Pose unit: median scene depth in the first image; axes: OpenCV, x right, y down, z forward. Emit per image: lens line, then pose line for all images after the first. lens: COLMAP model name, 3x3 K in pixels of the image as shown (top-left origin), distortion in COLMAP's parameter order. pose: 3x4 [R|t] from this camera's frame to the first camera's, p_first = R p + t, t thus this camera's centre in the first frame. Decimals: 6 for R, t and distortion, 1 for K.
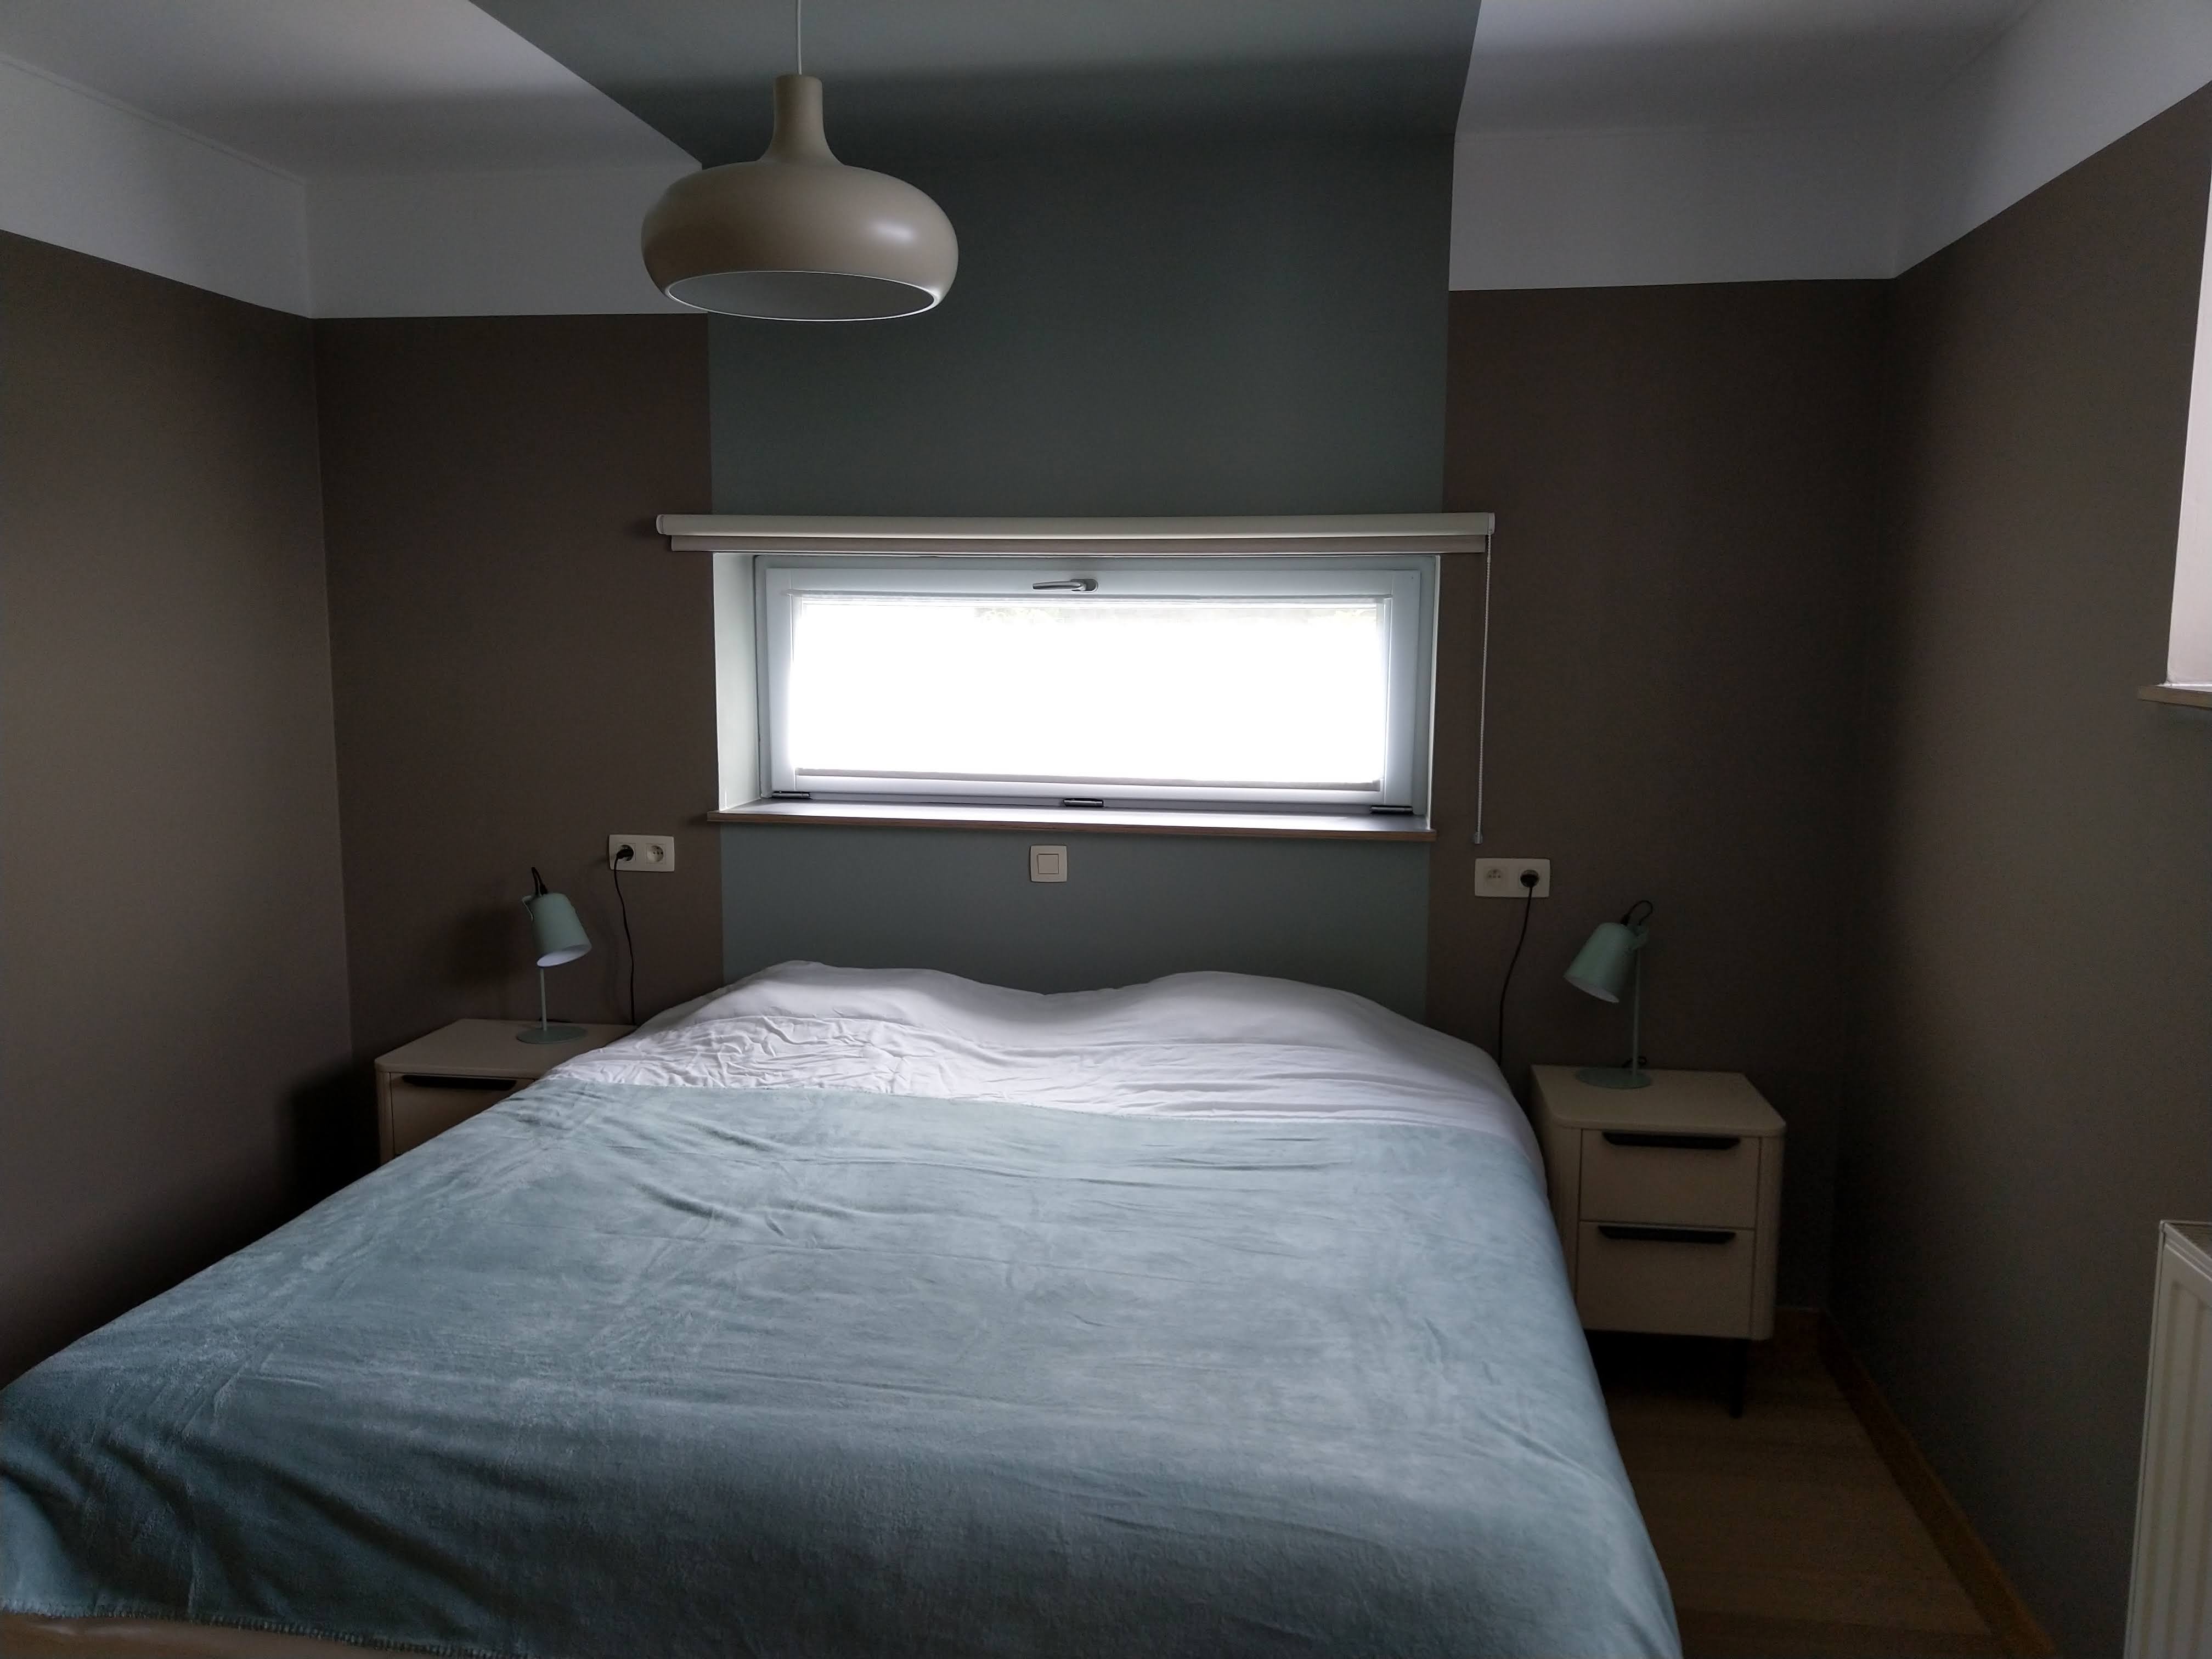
lens RADIAL K [[1666.1, 0, 1098.6], [0, 1666.1, 824.7], [0, 0, 1]] dist [0.158095, -0.352368]
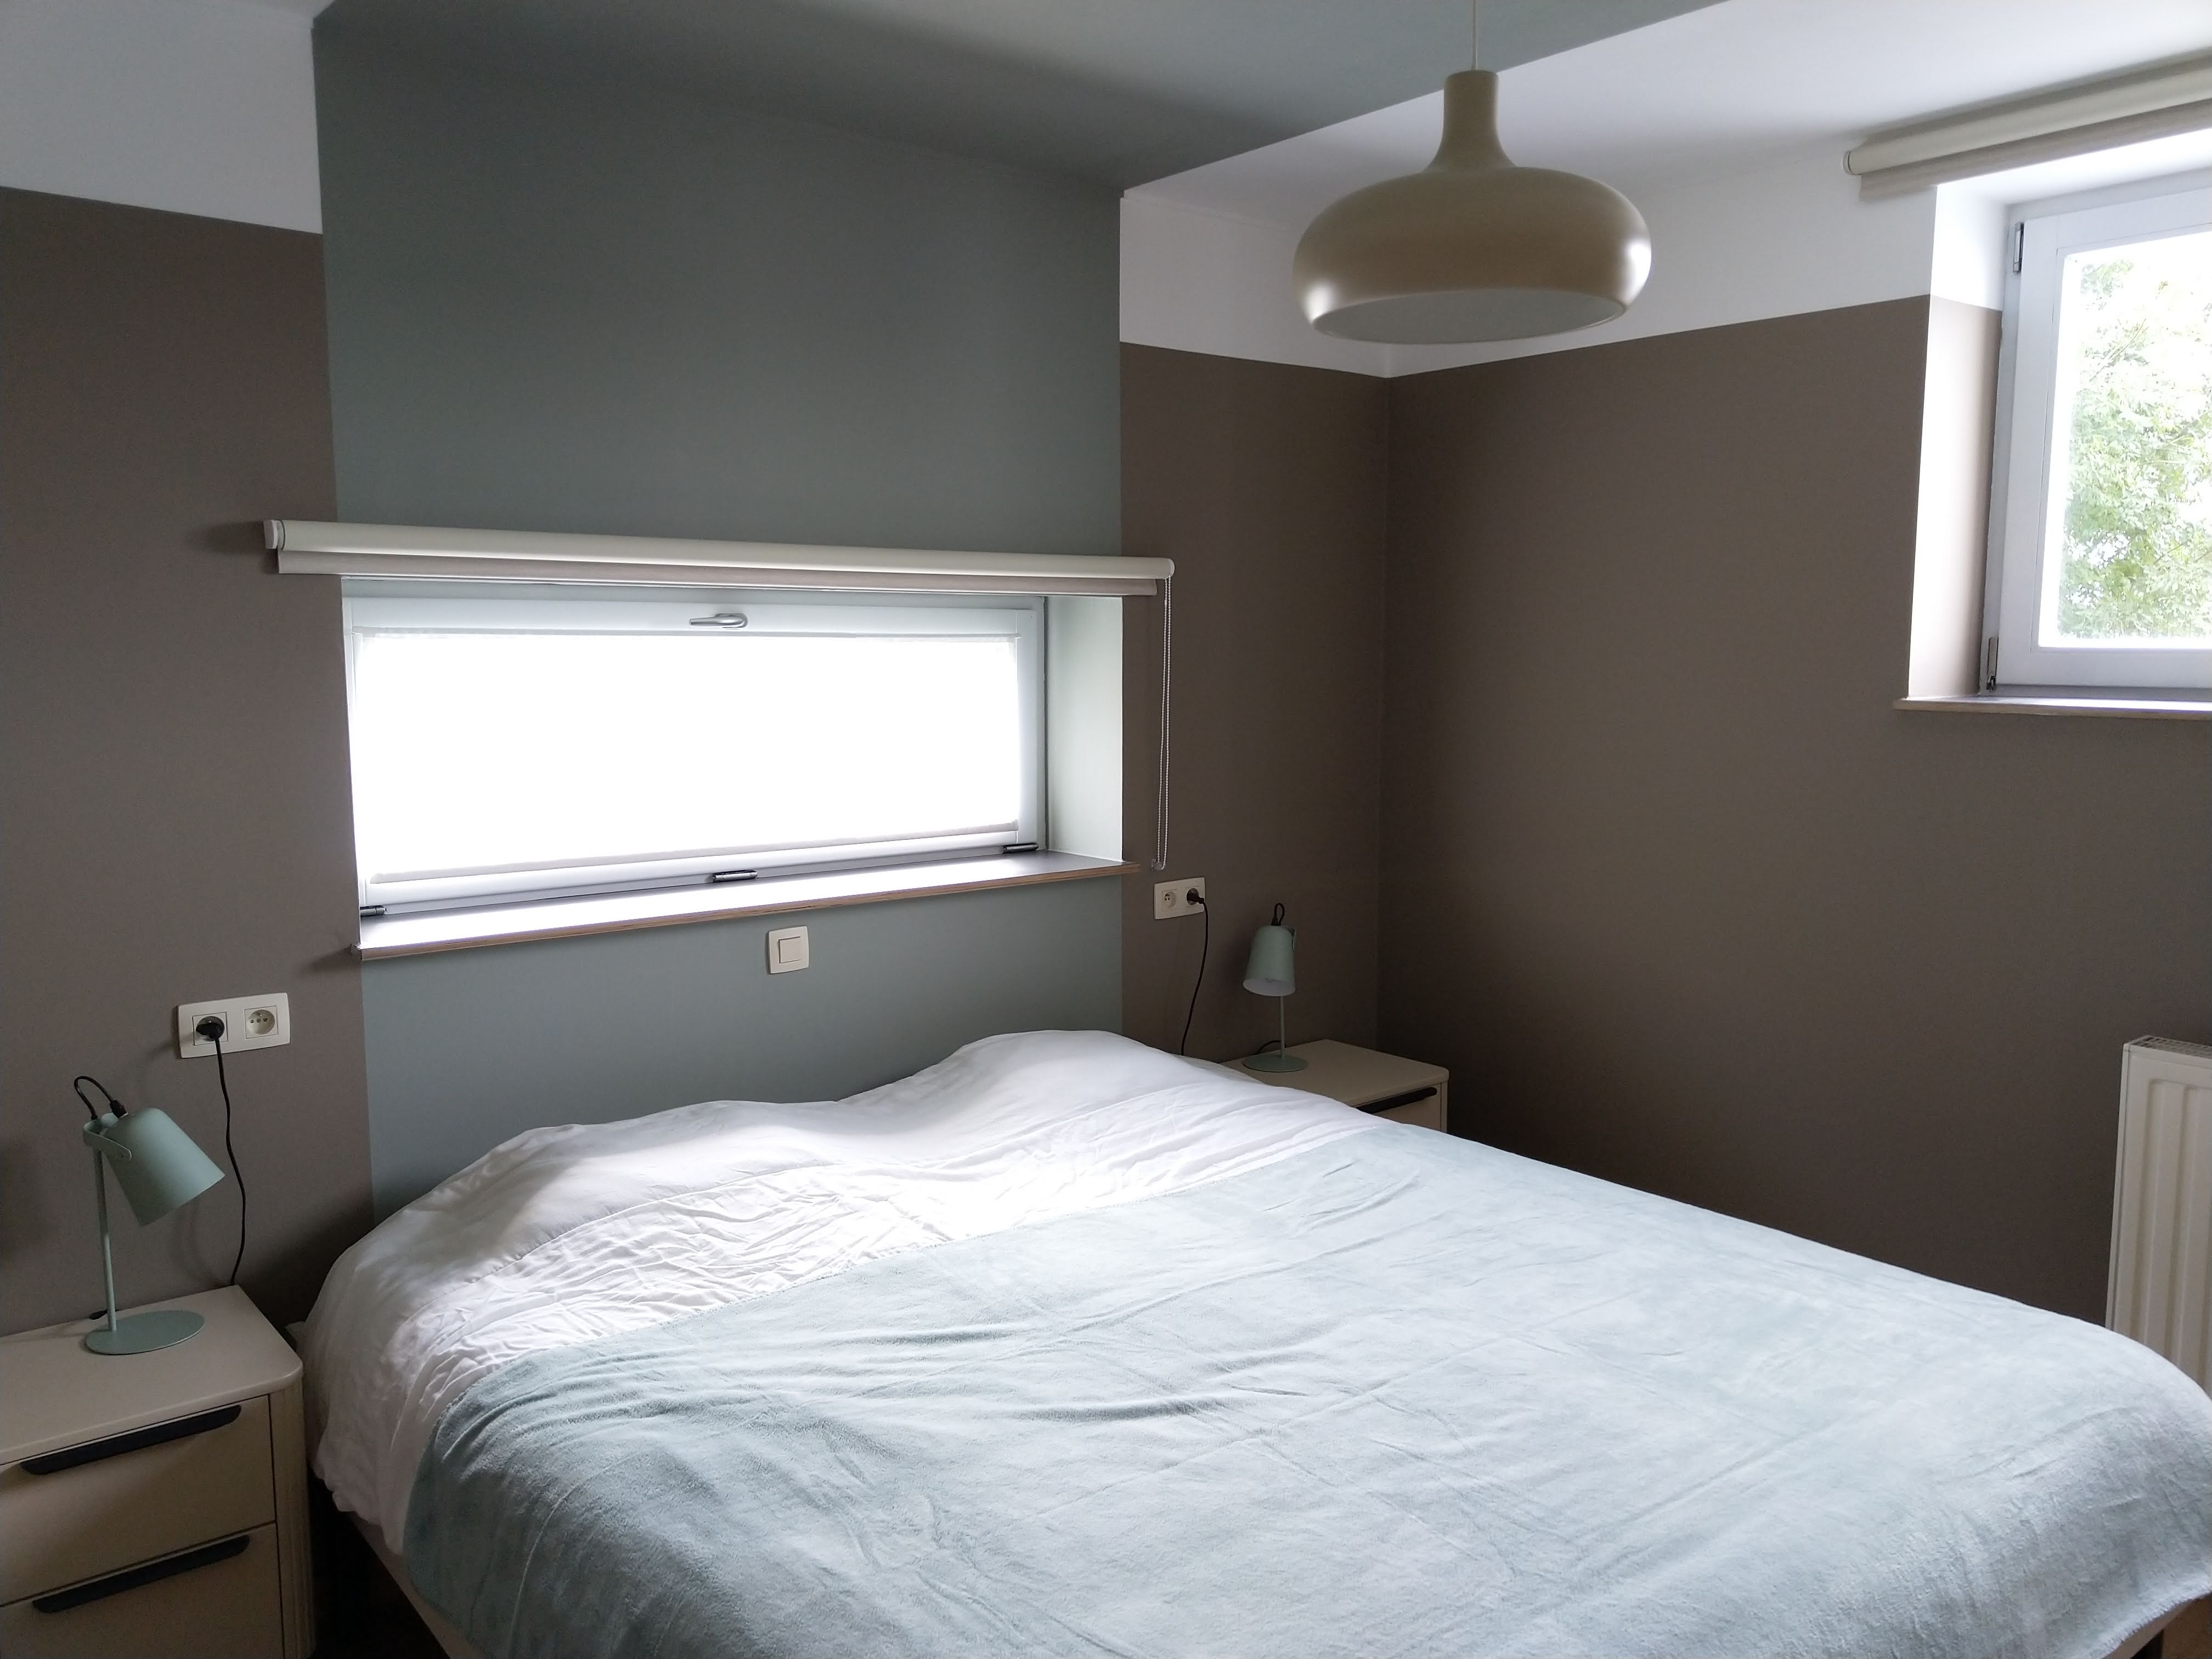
lens RADIAL K [[1666.1, 0, 1098.6], [0, 1666.1, 824.7], [0, 0, 1]] dist [0.158095, -0.352368]
pose [[0.672392, -0.089025, 0.734822, -0.578940], [0.096289, 0.994825, 0.032417, -0.055610], [-0.733906, 0.048958, 0.677484, 0.321391]]
